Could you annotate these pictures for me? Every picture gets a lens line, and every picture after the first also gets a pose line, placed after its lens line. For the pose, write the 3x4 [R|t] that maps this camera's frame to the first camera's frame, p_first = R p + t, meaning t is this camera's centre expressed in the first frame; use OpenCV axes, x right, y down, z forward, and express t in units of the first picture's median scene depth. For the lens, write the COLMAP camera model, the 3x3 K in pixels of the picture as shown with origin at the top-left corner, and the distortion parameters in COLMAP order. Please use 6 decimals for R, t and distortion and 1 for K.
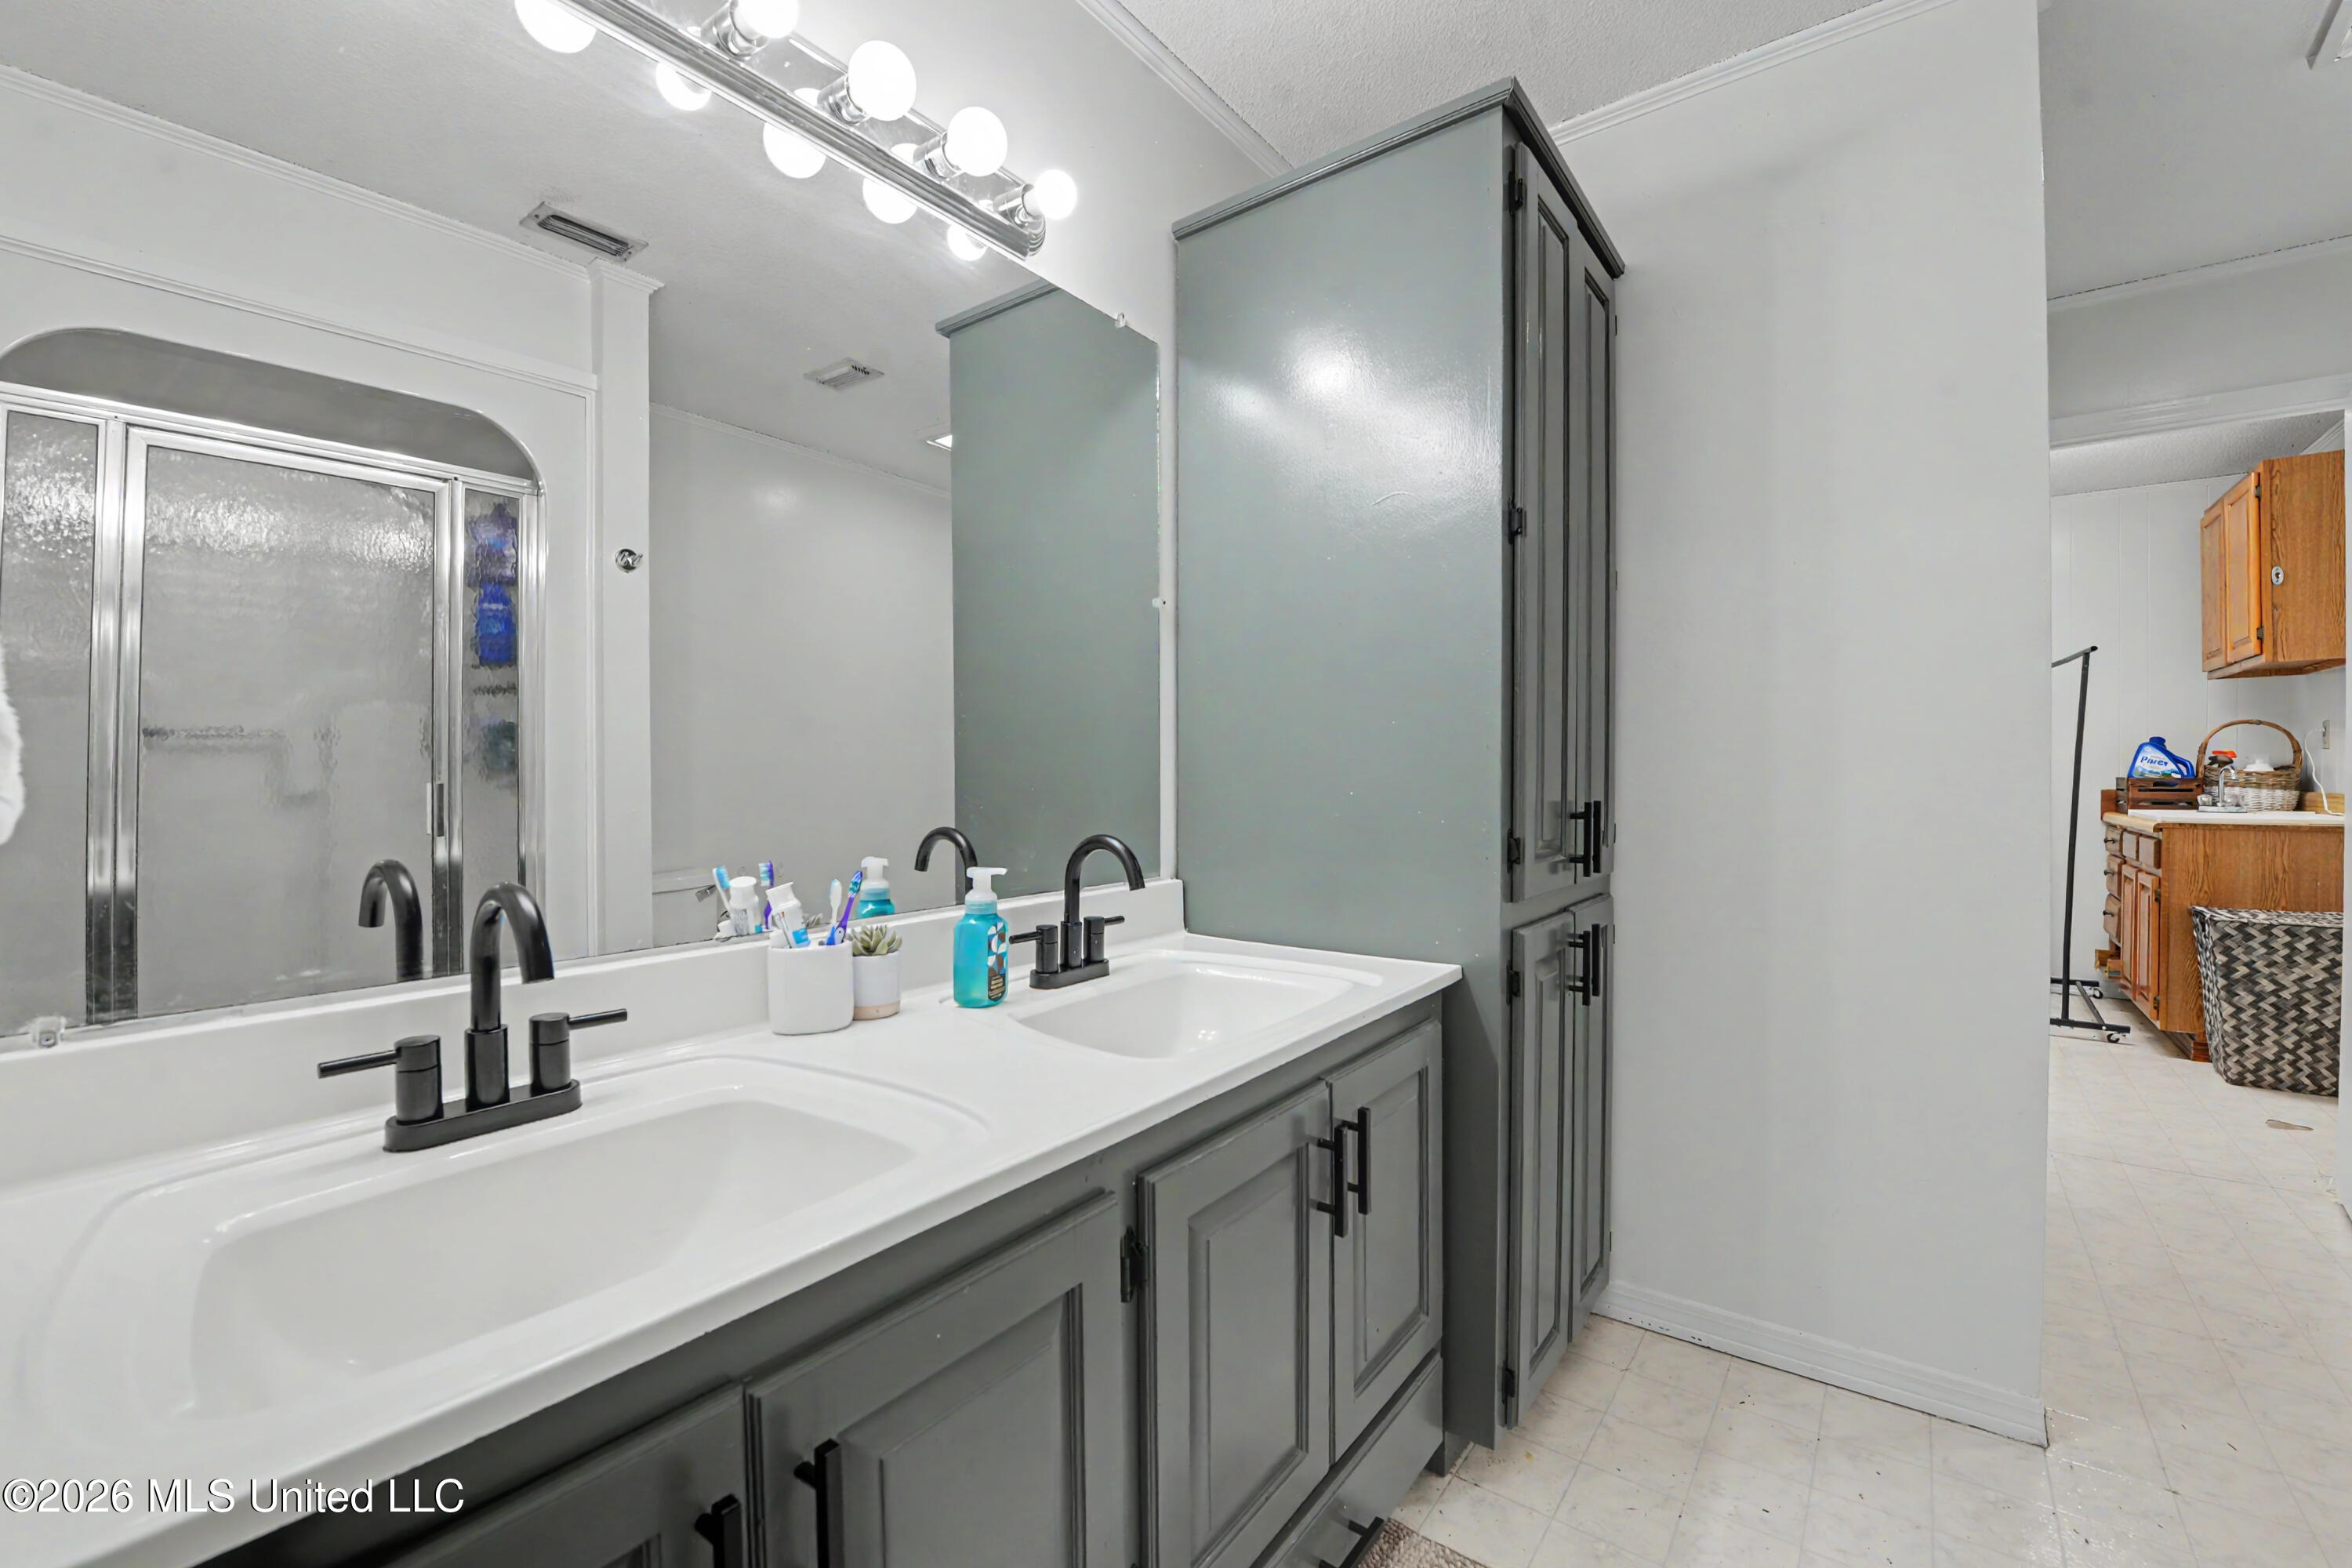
lens RADIAL K [[952.8, 0, 1165.8], [0, 952.8, 776.4], [0, 0, 1]] dist [-0.027067, -0.000131]
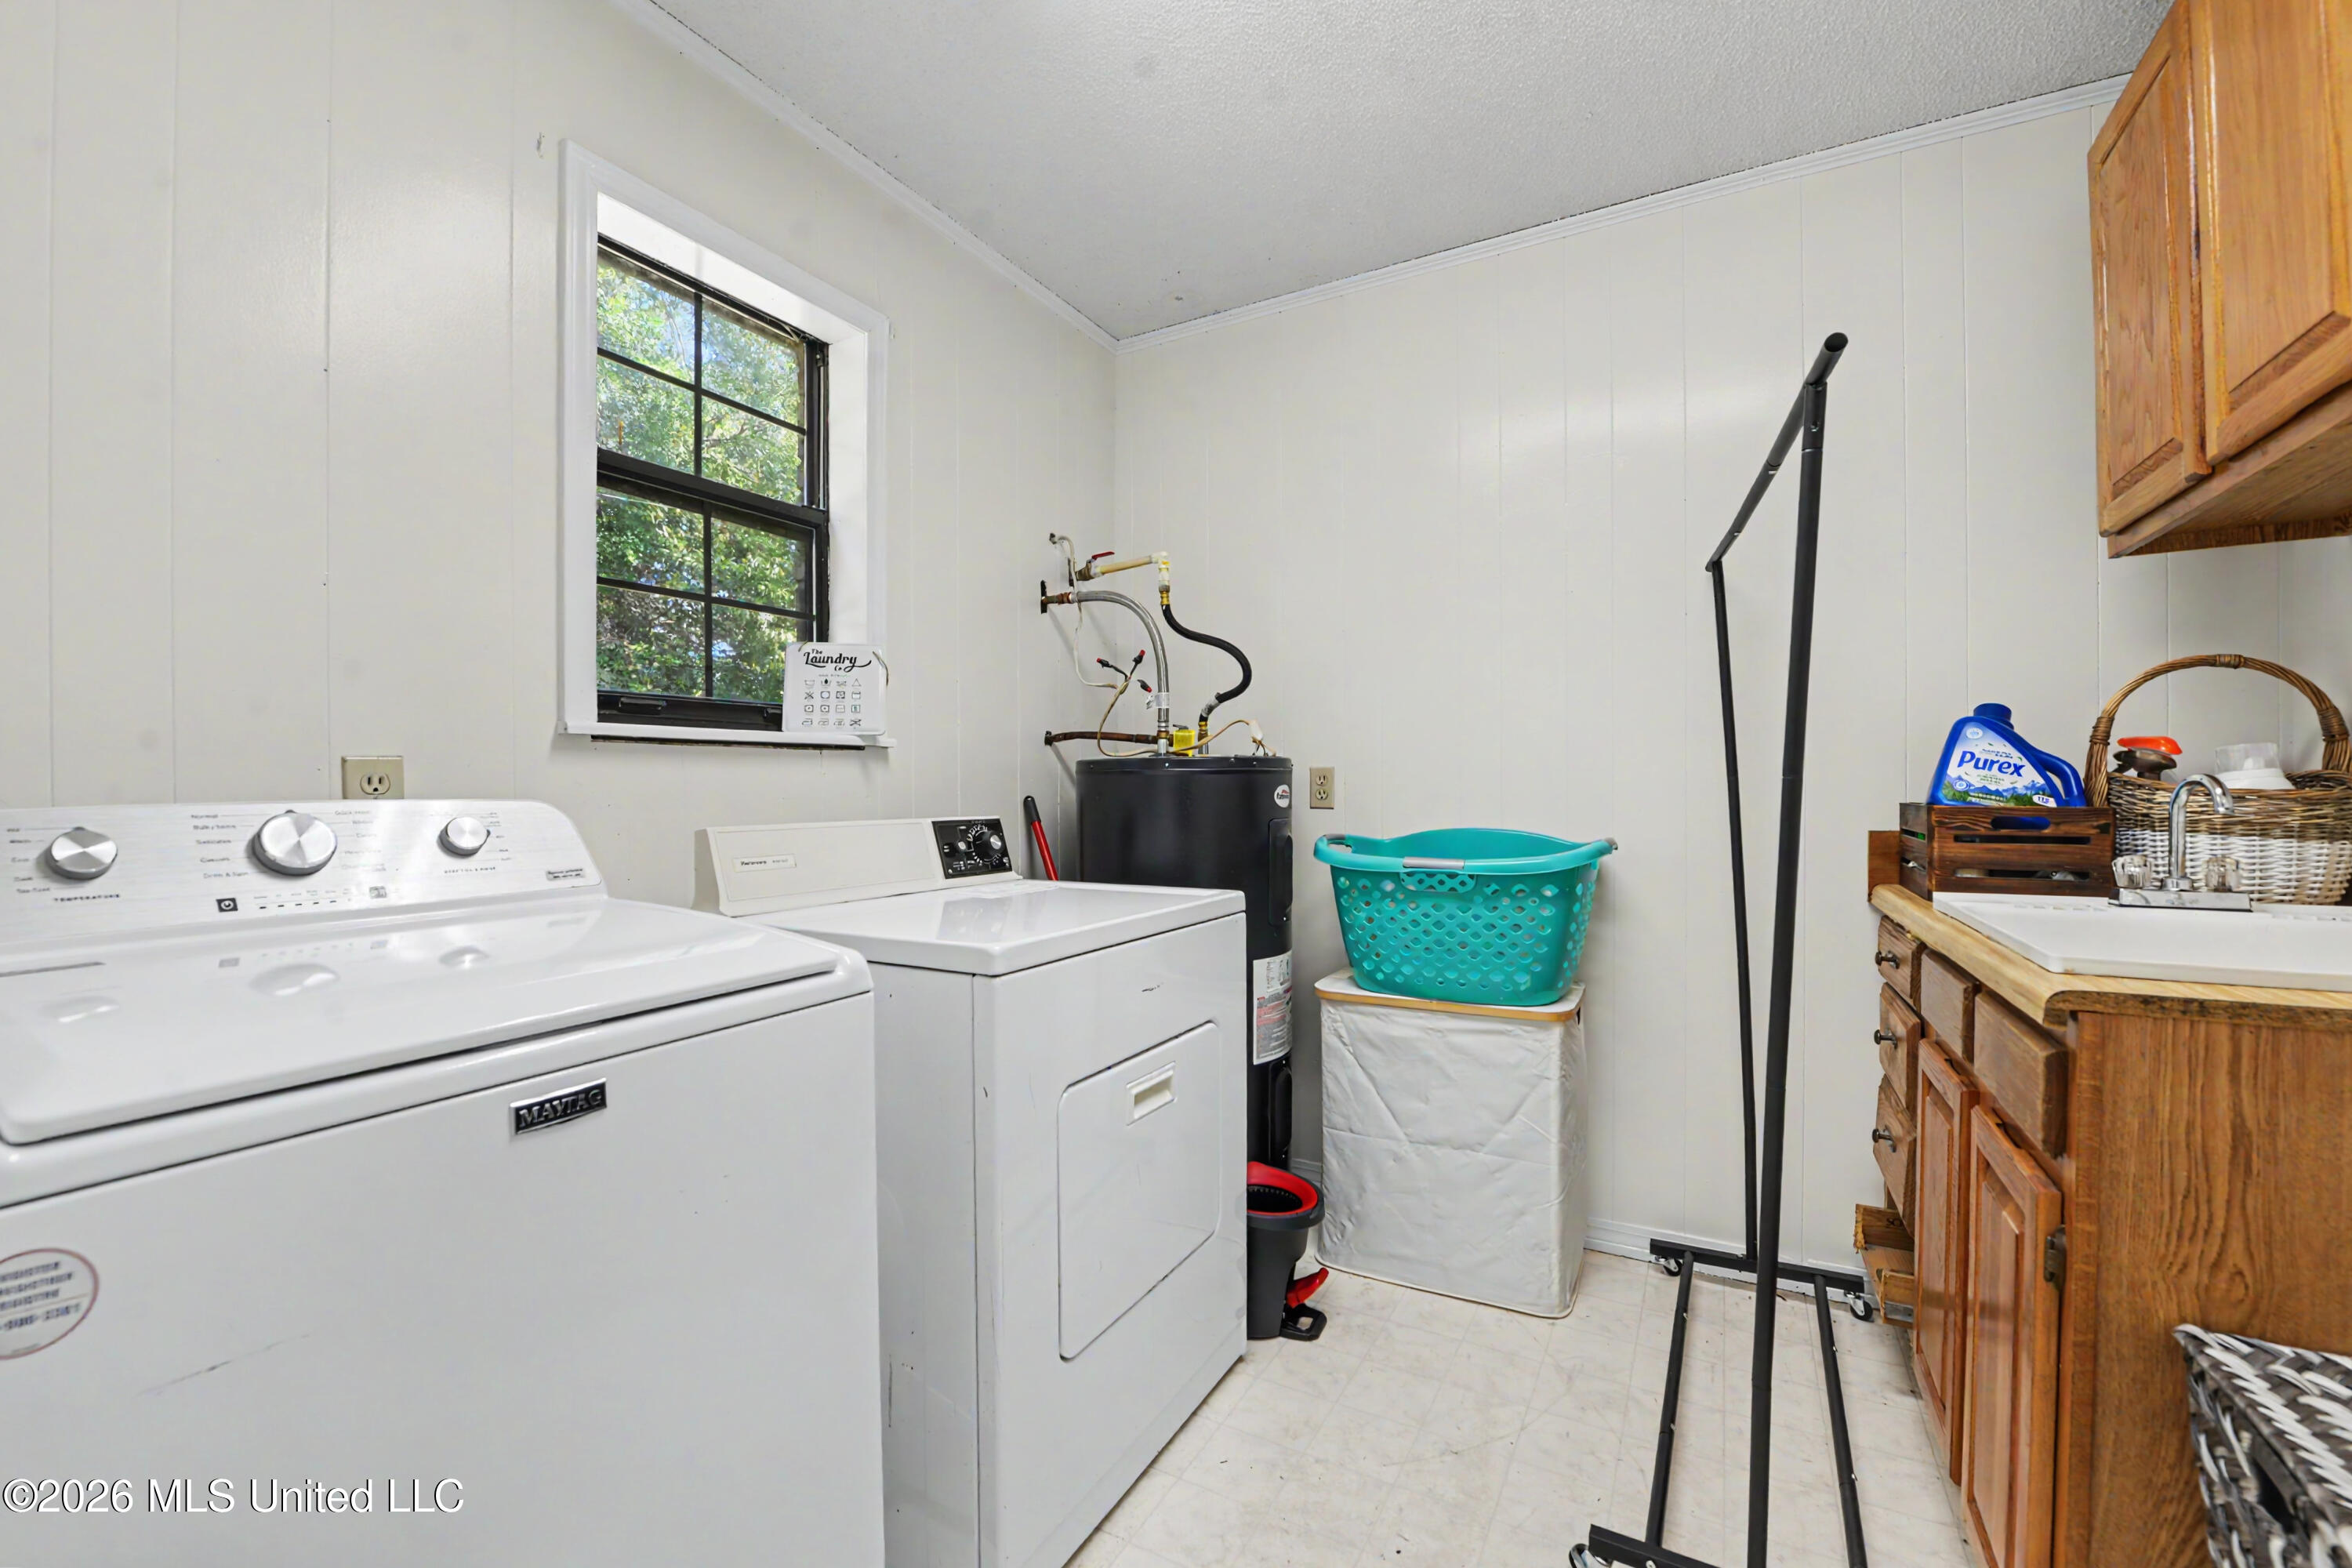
lens RADIAL K [[936.8, 0, 1176.0], [0, 936.8, 784.0], [0, 0, 1]] dist [-0.027043, -0.000077]
pose [[0.989428, 0.000989, 0.145020, 0.682275], [-0.000133, 0.999983, -0.005911, -0.005295], [-0.145023, 0.005829, 0.989411, 0.675072]]
